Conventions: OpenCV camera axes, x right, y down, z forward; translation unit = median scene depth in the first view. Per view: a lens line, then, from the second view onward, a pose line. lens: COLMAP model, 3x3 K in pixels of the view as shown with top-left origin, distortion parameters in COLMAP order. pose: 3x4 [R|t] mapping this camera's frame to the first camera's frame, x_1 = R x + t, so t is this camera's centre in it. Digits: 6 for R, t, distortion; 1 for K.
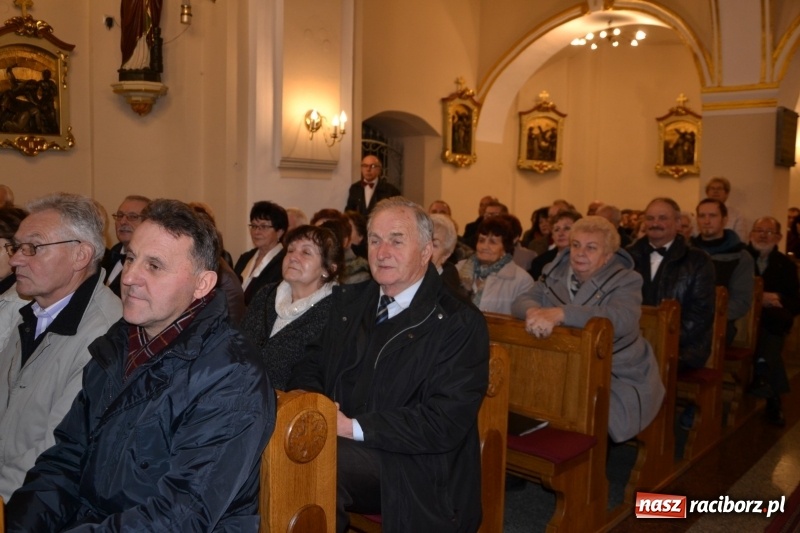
lens RADIAL K [[701.9, 0, 389.2], [0, 701.9, 272.6], [0, 0, 1]] dist [-0.079474, 0.053879]
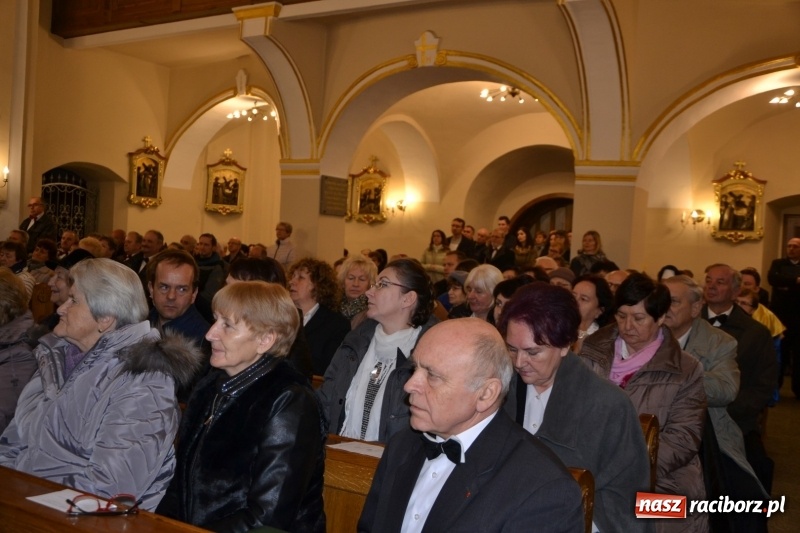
lens RADIAL K [[774.2, 0, 393.3], [0, 774.2, 258.7], [0, 0, 1]] dist [-0.051479, 0.000000]
pose [[0.977544, 0.028755, 0.208760, 0.293951], [-0.011829, 0.996572, -0.081878, 0.056064], [-0.210398, 0.077570, 0.974533, -0.500487]]
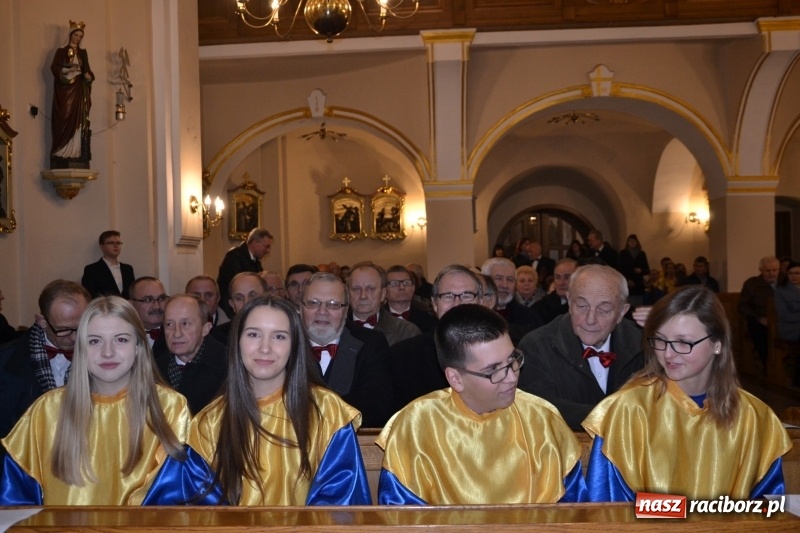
lens RADIAL K [[774.2, 0, 394.9], [0, 774.2, 264.4], [0, 0, 1]] dist [-0.051479, 0.000000]
pose [[0.770151, -0.041168, 0.636532, -0.526452], [0.109295, 0.991674, -0.068101, 0.007312], [-0.628428, 0.122018, 0.768238, -0.156884]]
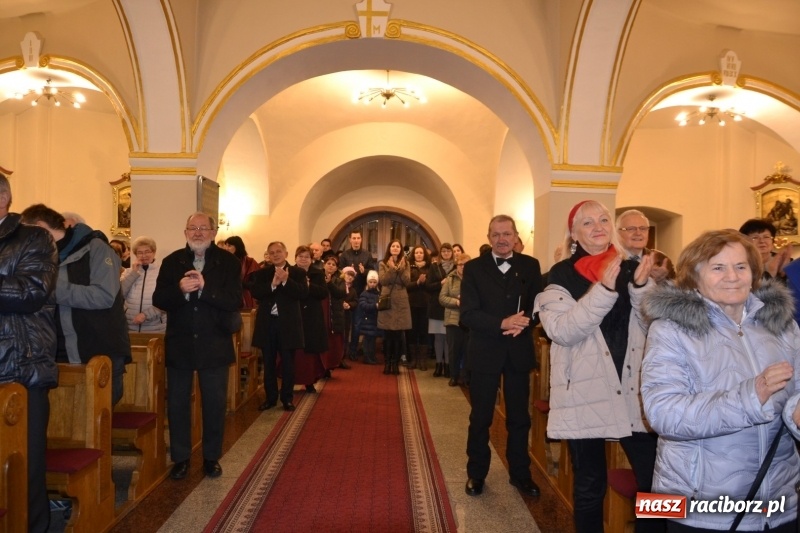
lens RADIAL K [[614.3, 0, 397.9], [0, 614.3, 266.5], [0, 0, 1]] dist [-0.061473, 0.021127]
pose [[0.738470, -0.007305, 0.674247, 0.113811], [0.069441, 0.995448, -0.065270, -0.009096], [-0.670701, 0.095021, 0.735616, 0.065613]]
